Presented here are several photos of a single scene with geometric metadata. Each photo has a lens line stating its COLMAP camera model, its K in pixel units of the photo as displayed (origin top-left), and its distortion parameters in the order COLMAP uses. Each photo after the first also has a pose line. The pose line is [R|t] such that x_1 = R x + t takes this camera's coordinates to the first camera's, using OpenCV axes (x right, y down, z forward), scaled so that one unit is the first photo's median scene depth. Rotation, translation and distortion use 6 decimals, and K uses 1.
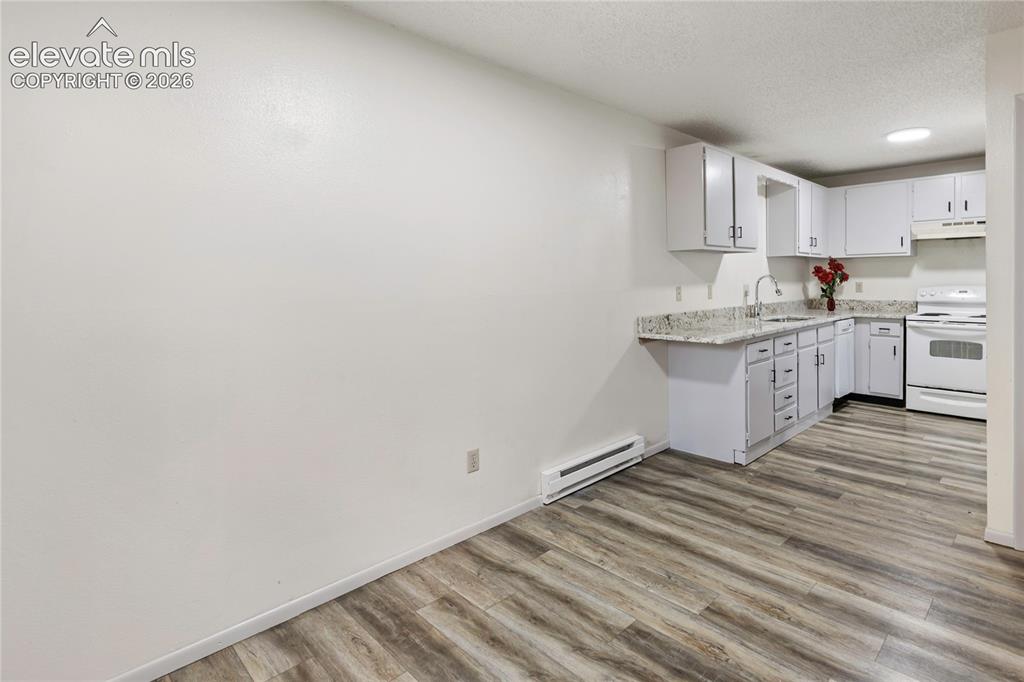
lens RADIAL K [[530.7, 0, 574.5], [0, 530.7, 287.2], [0, 0, 1]] dist [0.012942, -0.000517]
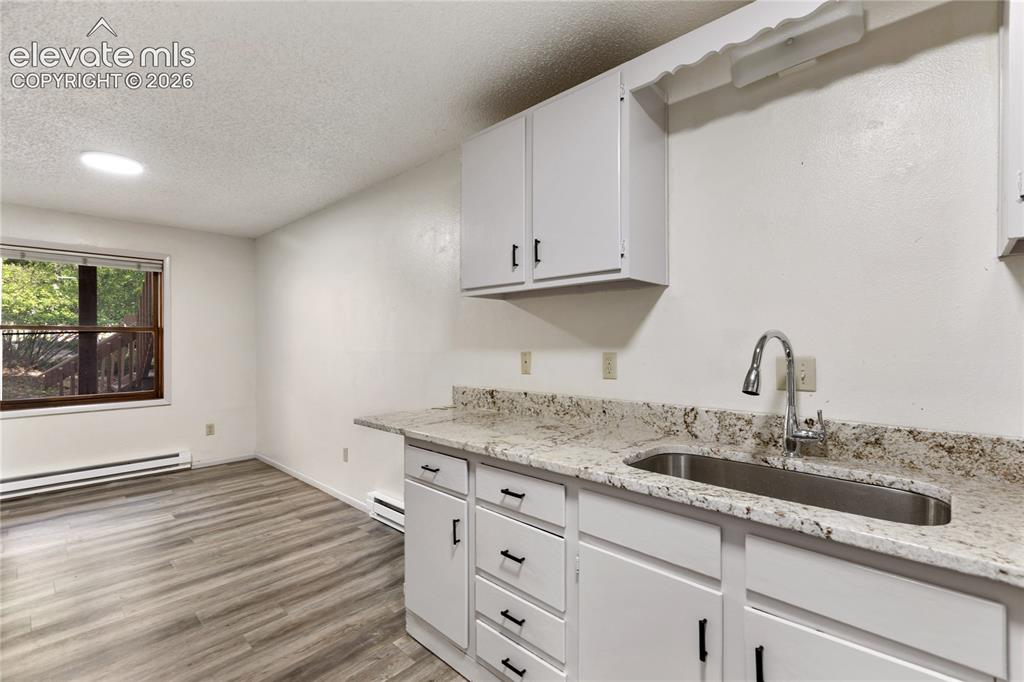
lens RADIAL K [[464.2, 0, 521.6], [0, 464.2, 343.0], [0, 0, 1]] dist [0.004058, -0.002009]
pose [[-0.007644, 0.016087, -0.999841, 1.216697], [-0.014776, 0.999760, 0.016198, -0.033590], [0.999862, 0.014898, -0.007405, 1.583208]]
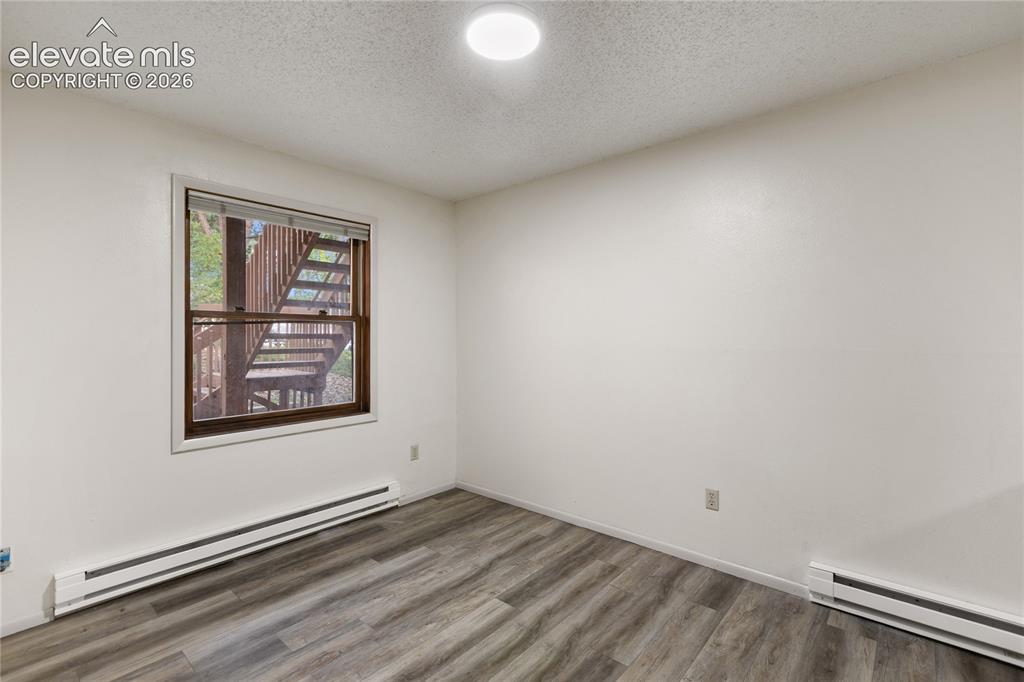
lens RADIAL K [[464.2, 0, 512.0], [0, 464.2, 340.5], [0, 0, 1]] dist [0.004058, -0.002009]
pose [[0.025024, 0.021438, -0.999457, 0.771560], [-0.021168, 0.999557, 0.020910, -0.011904], [0.999463, 0.020633, 0.025467, 0.580288]]
